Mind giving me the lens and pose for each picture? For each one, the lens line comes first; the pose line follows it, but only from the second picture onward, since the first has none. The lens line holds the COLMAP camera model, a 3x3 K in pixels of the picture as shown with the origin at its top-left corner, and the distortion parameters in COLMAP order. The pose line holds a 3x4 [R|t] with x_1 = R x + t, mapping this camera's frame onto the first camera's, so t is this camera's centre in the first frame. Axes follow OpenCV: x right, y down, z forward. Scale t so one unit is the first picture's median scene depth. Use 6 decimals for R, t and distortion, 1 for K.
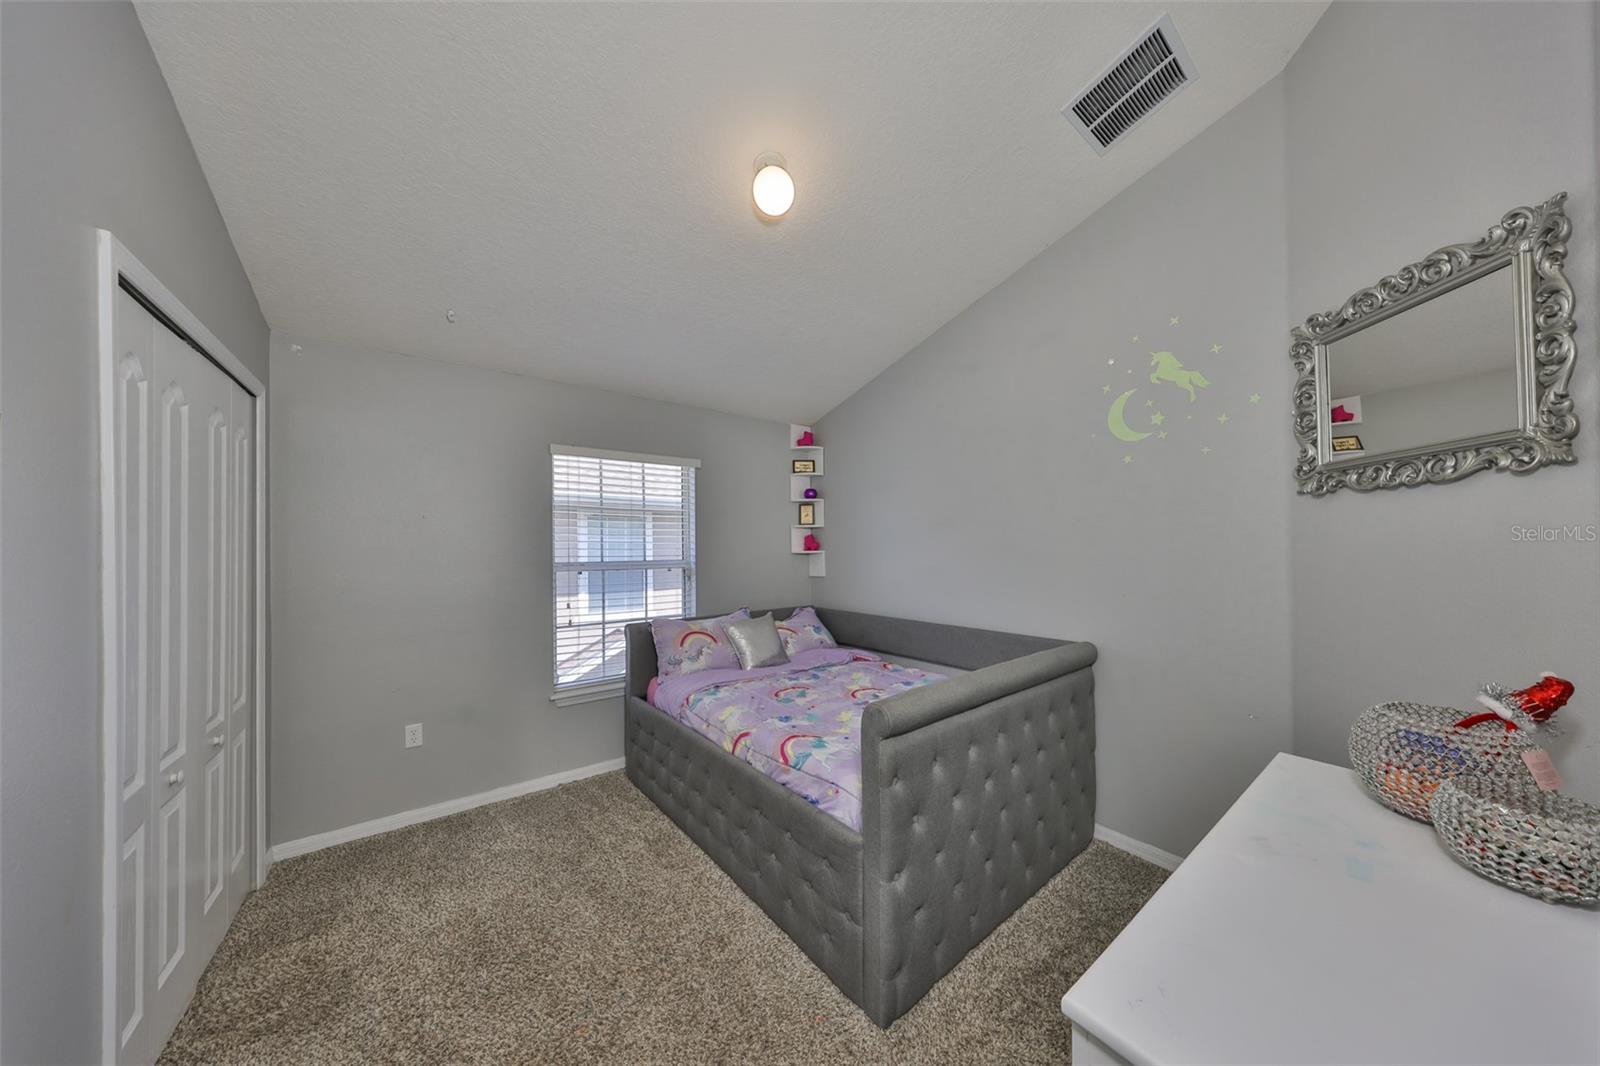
lens RADIAL K [[486.9, 0, 808.4], [0, 486.9, 541.3], [0, 0, 1]] dist [0.000053, -0.000010]
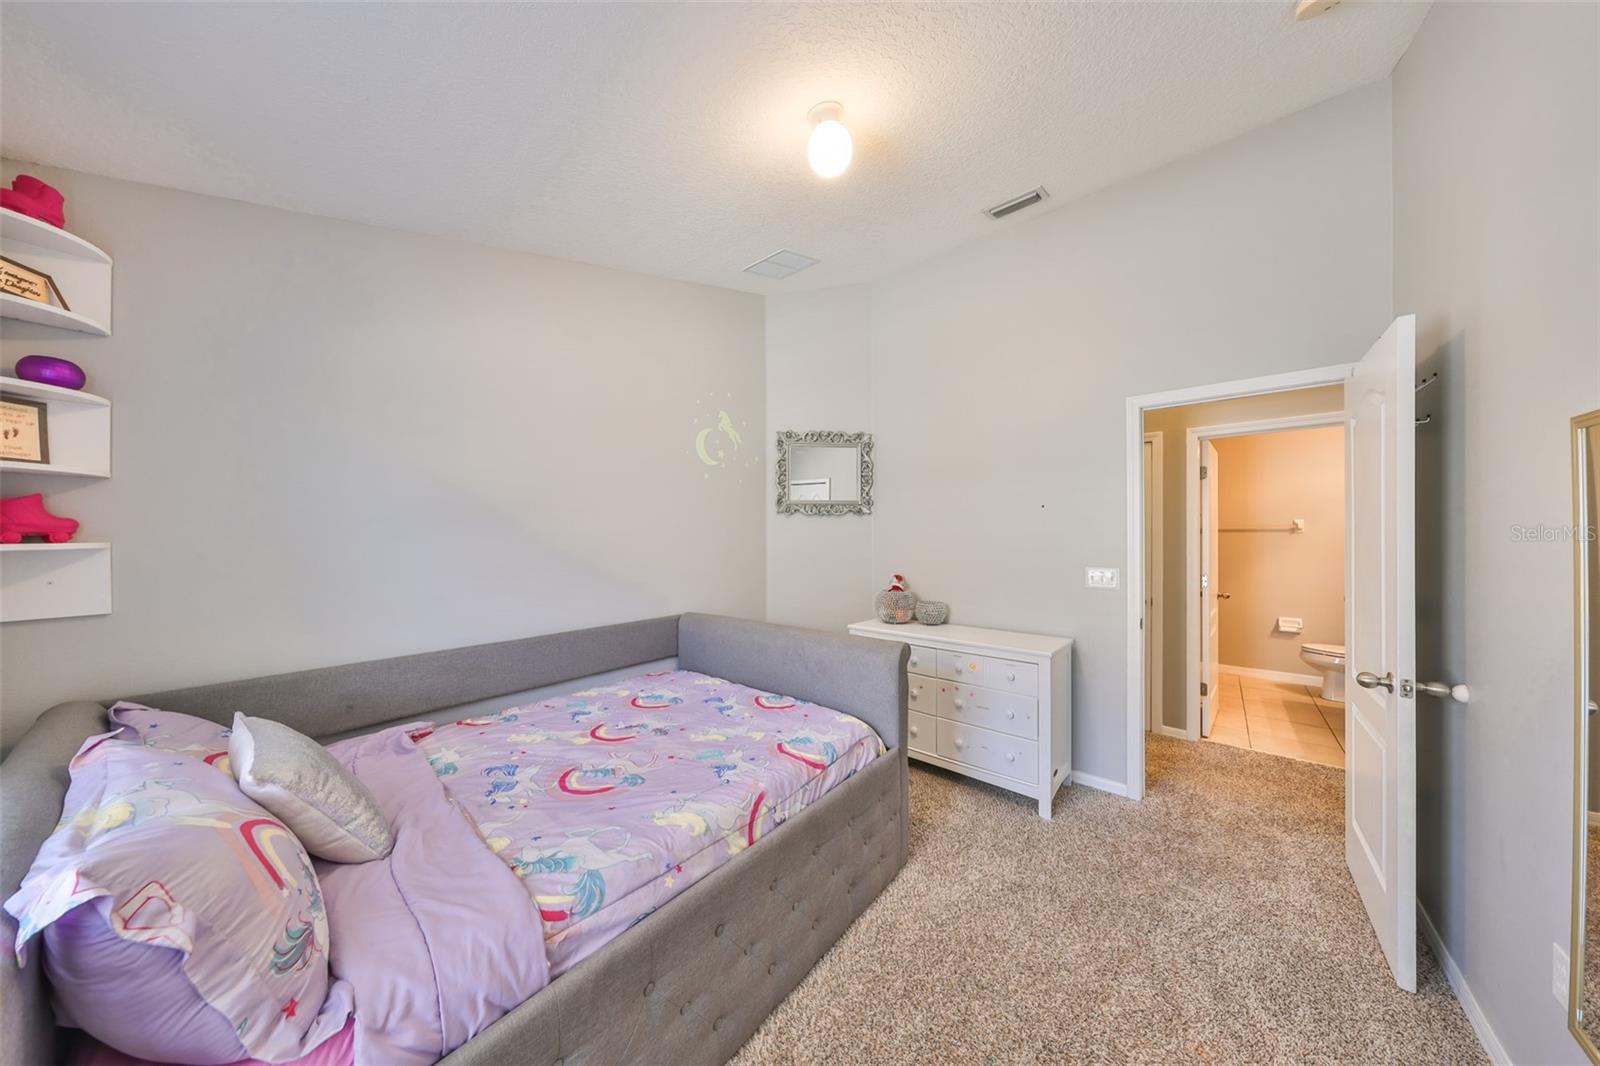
lens RADIAL K [[486.9, 0, 806.5], [0, 486.9, 535.6], [0, 0, 1]] dist [0.000053, -0.000010]
pose [[-0.210968, 0.017786, 0.977331, -0.671822], [-0.010809, 0.999731, -0.020527, 0.024691], [-0.977433, -0.014895, -0.210719, 0.873967]]
